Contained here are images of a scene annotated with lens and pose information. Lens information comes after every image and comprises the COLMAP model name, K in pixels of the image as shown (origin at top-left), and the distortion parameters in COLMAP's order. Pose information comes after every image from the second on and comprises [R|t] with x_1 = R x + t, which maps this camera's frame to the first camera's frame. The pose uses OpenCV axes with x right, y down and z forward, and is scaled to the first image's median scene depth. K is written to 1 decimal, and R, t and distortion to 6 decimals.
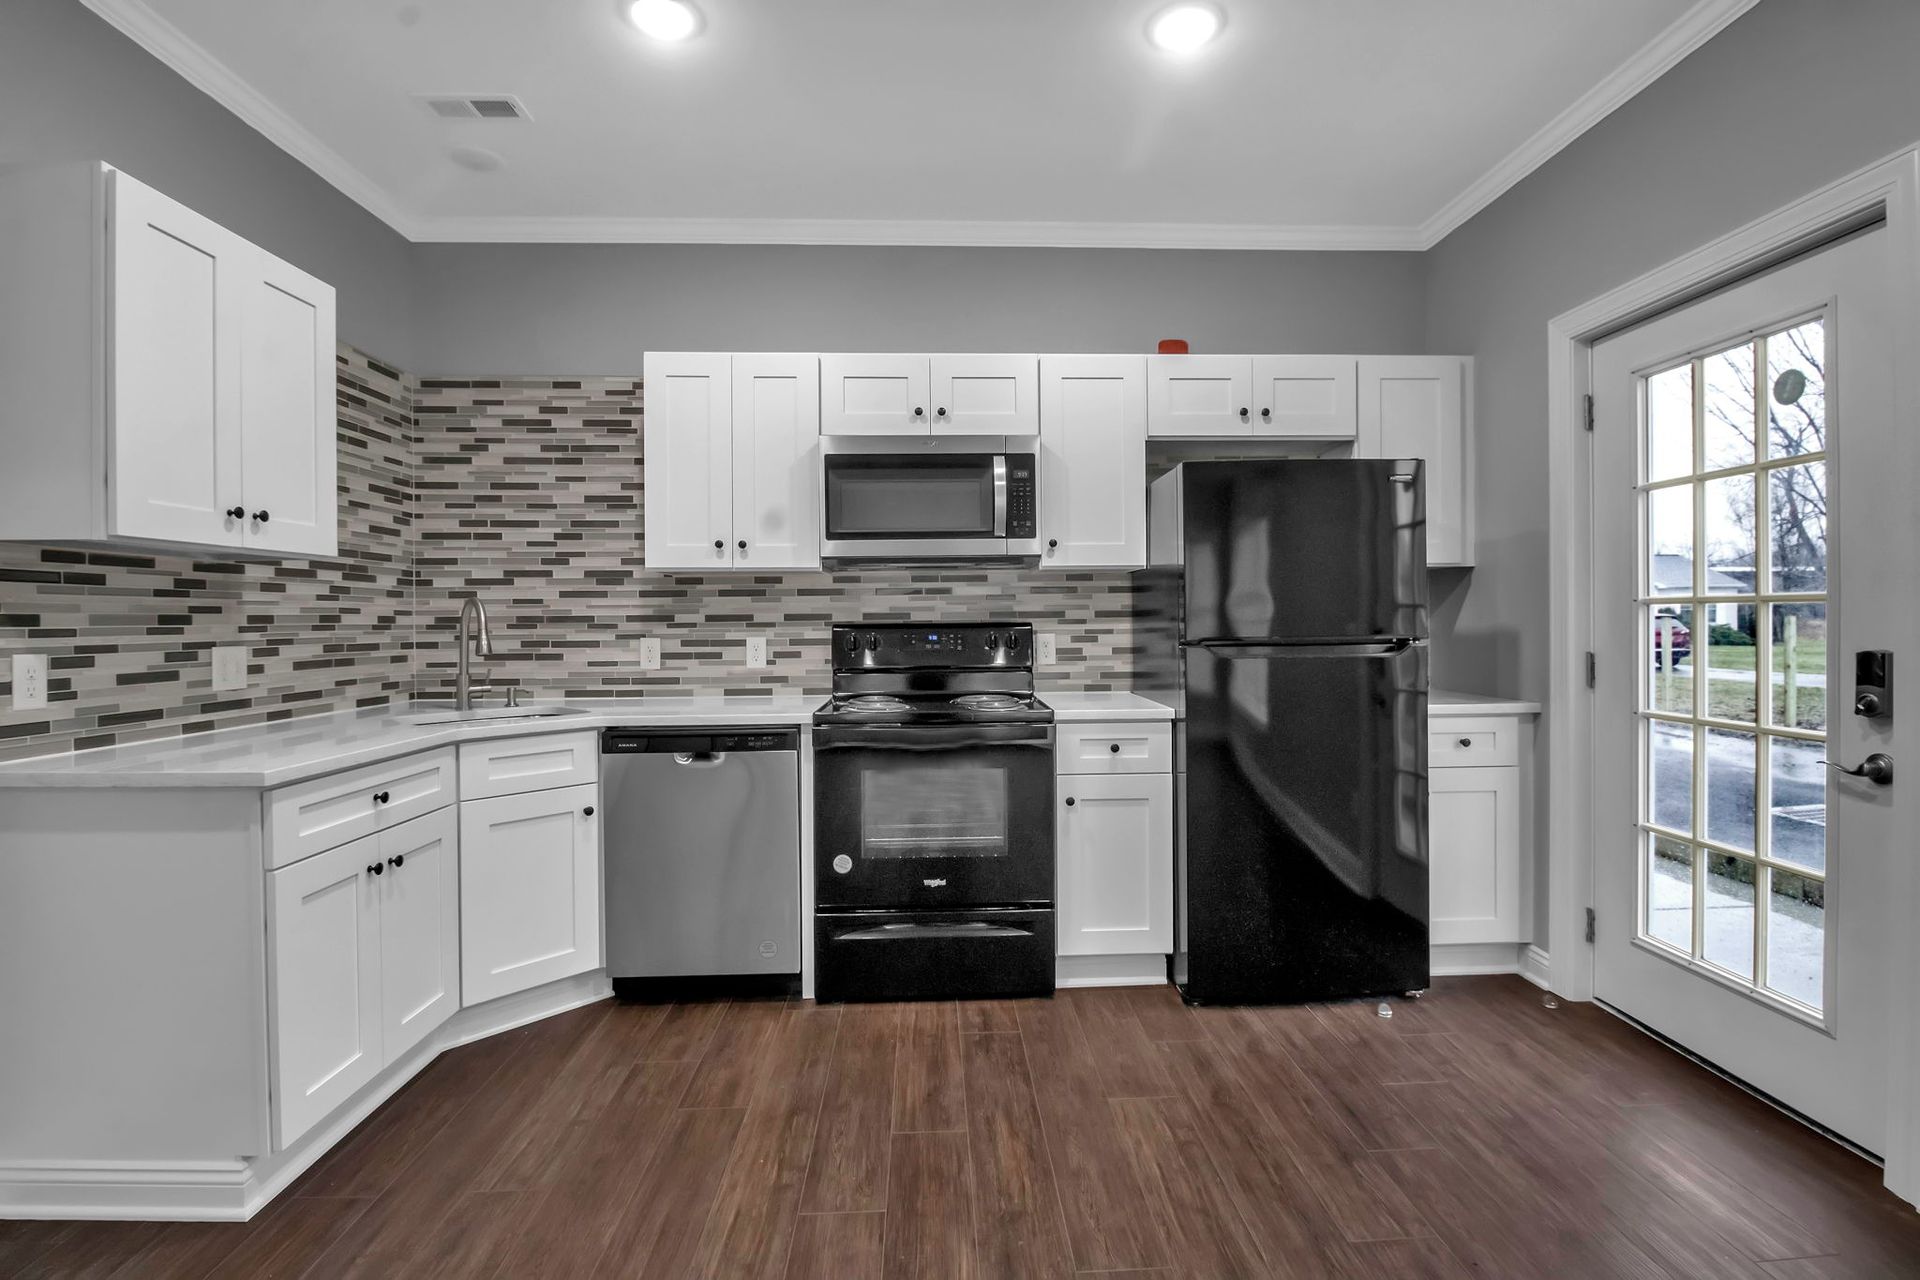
lens RADIAL K [[886.9, 0, 968.4], [0, 886.9, 623.5], [0, 0, 1]] dist [-0.002174, -0.011296]
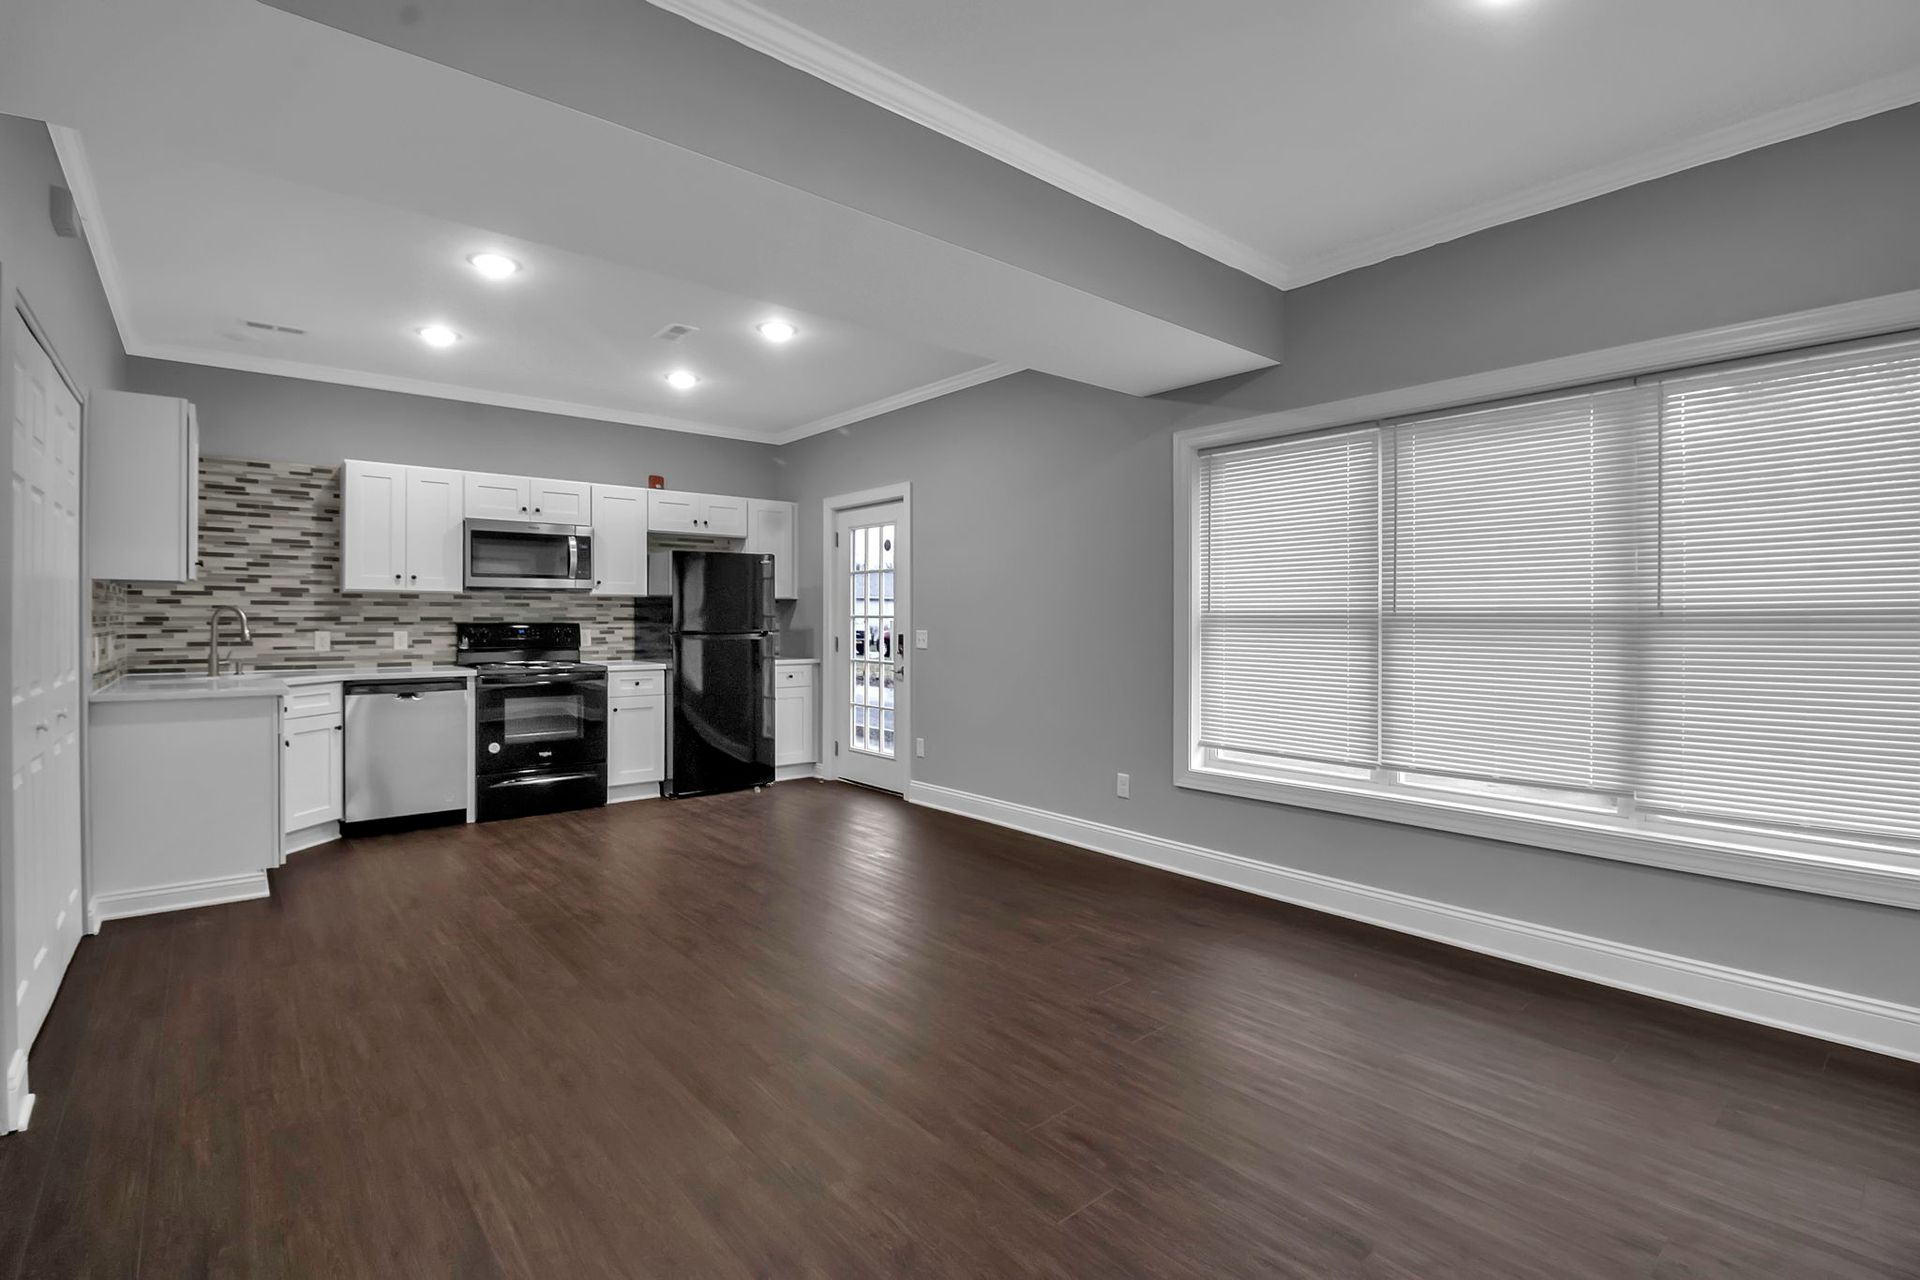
lens RADIAL K [[886.9, 0, 980.2], [0, 886.9, 624.7], [0, 0, 1]] dist [-0.002174, -0.011296]
pose [[0.781061, 0.005818, 0.624427, -0.516589], [-0.005578, 0.999982, -0.002339, 0.001902], [-0.624430, -0.001656, 0.781079, -1.156457]]
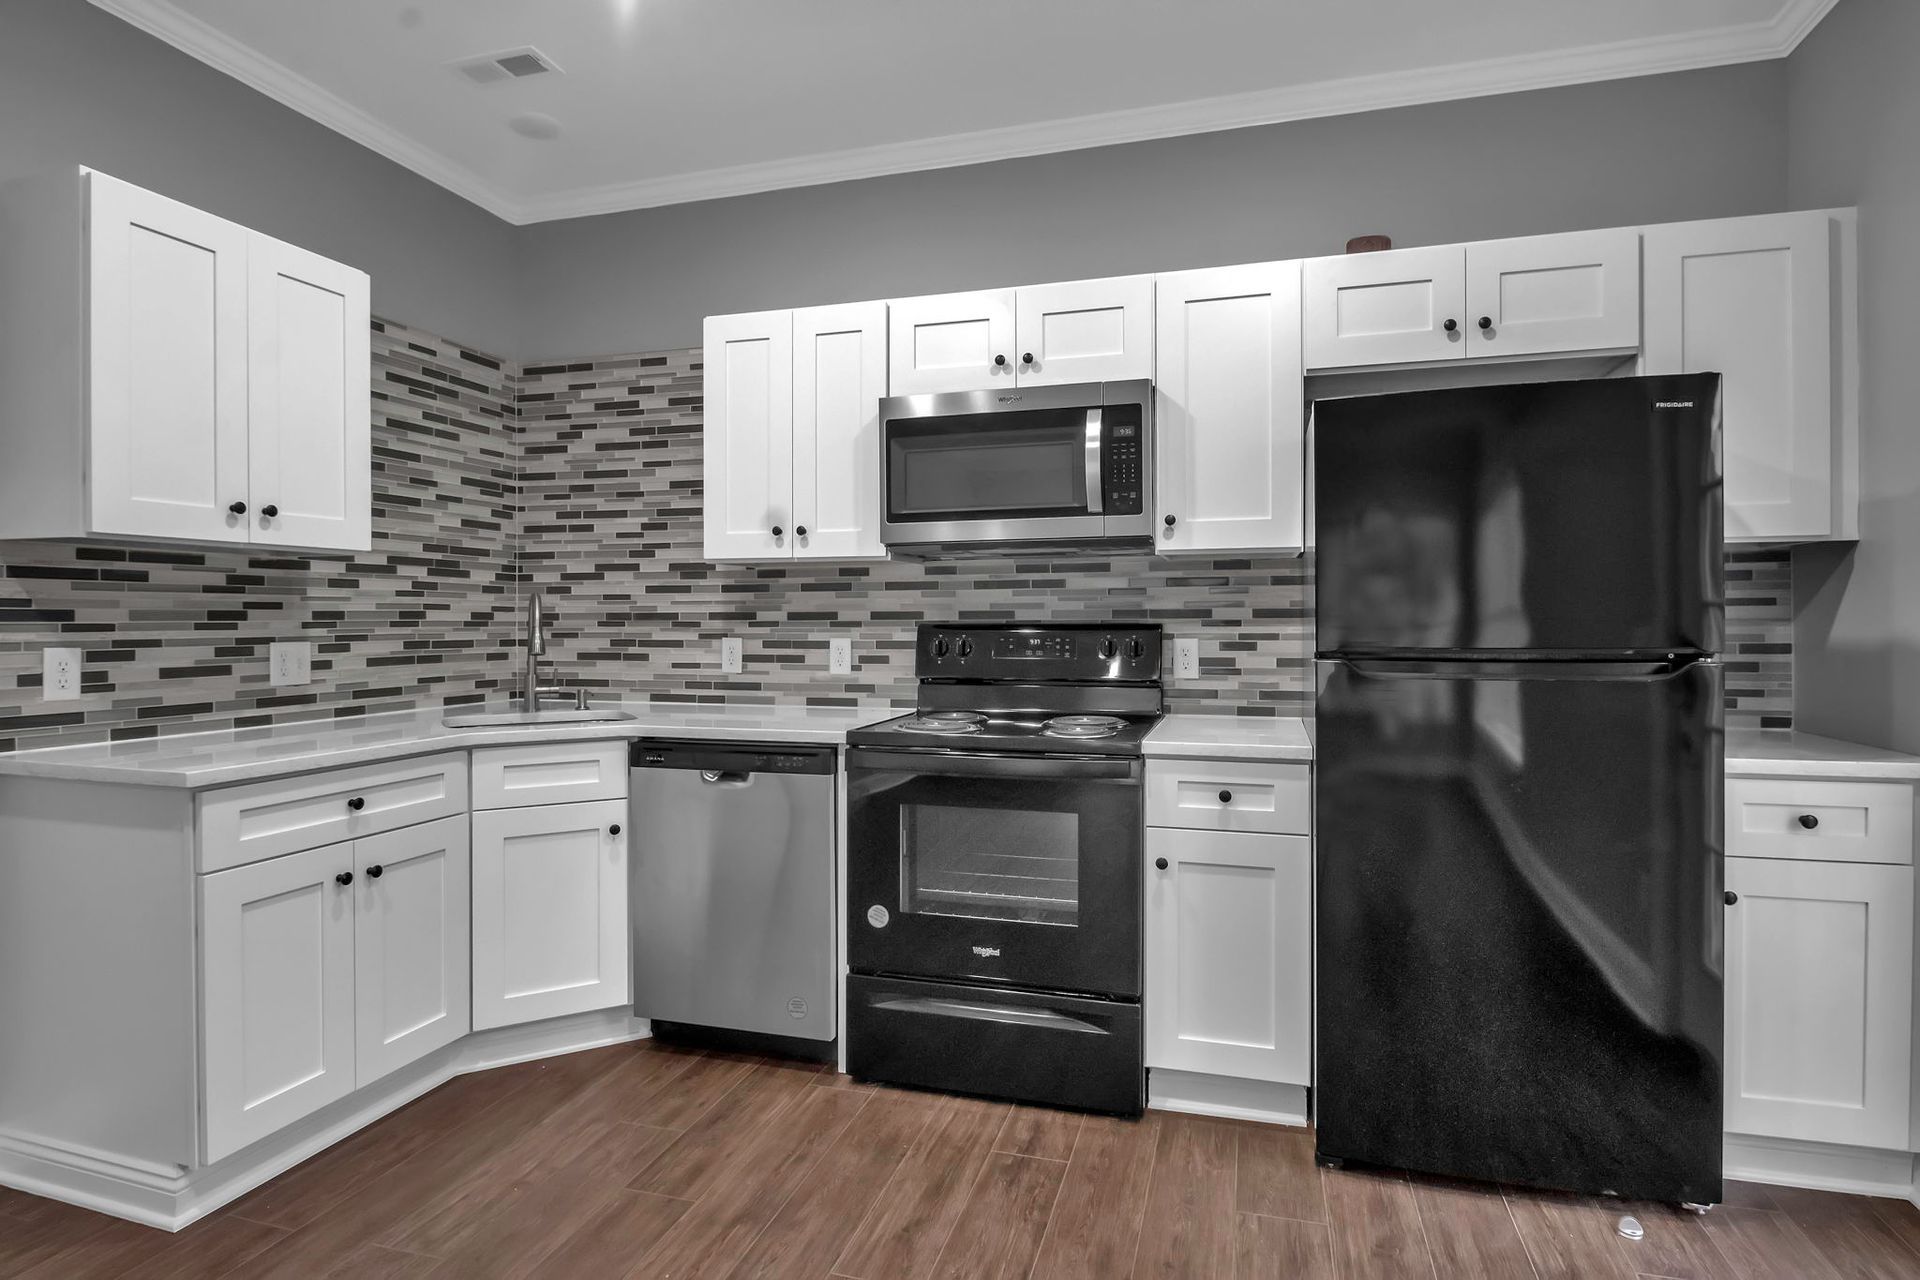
lens RADIAL K [[988.1, 0, 971.4], [0, 988.1, 623.8], [0, 0, 1]] dist [-0.001062, -0.011058]
pose [[0.947457, 0.007820, -0.319789, 0.229836], [-0.007033, 0.999969, 0.003616, -0.003816], [0.319807, -0.001176, 0.947482, 0.159504]]
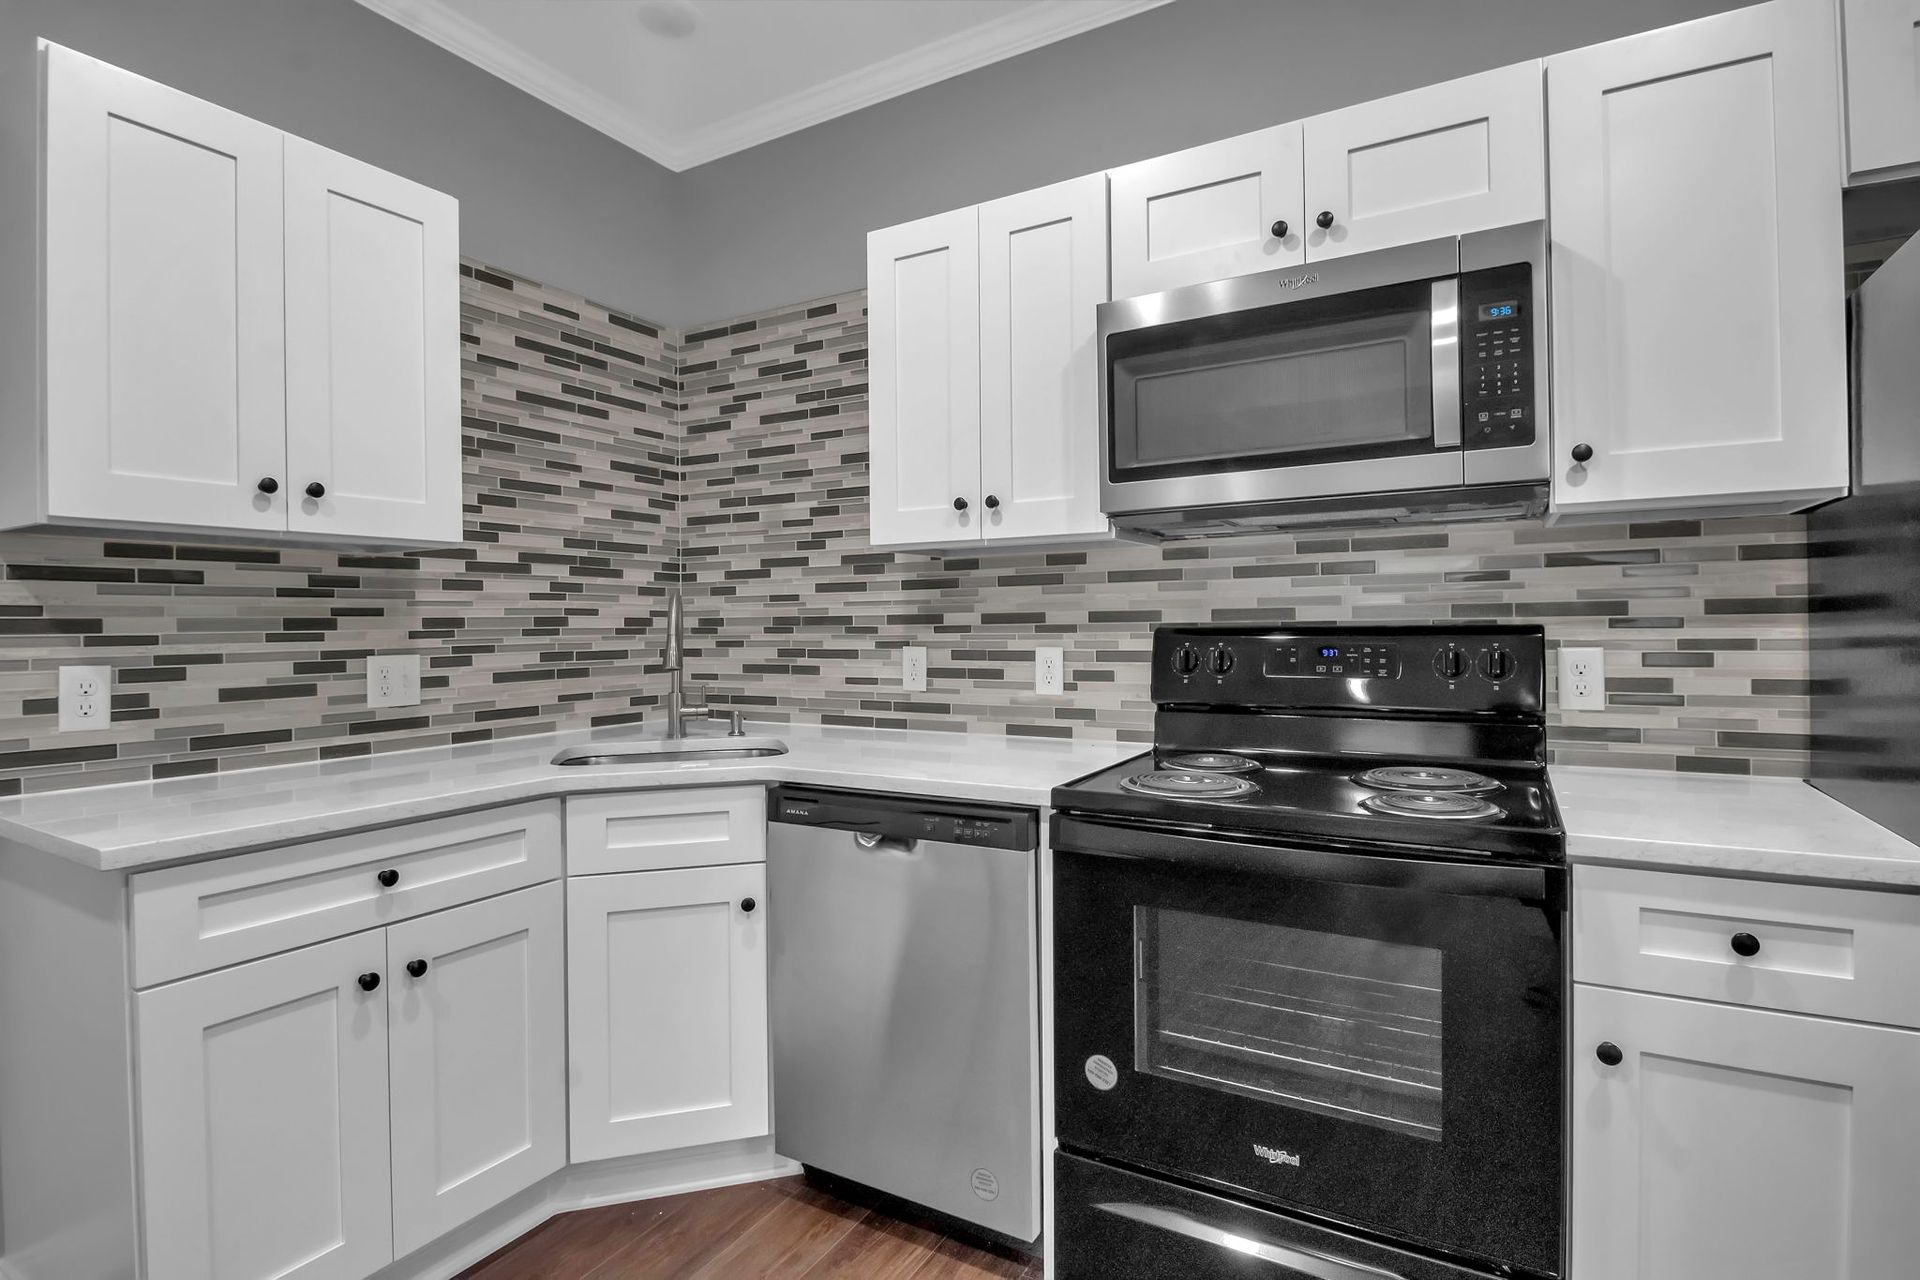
lens RADIAL K [[920.7, 0, 974.1], [0, 920.7, 628.5], [0, 0, 1]] dist [-0.002438, -0.011059]
pose [[0.848769, 0.001802, -0.528760, 0.088267], [0.001888, 0.999977, 0.006437, -0.003657], [0.528760, -0.006462, 0.848747, 0.482586]]
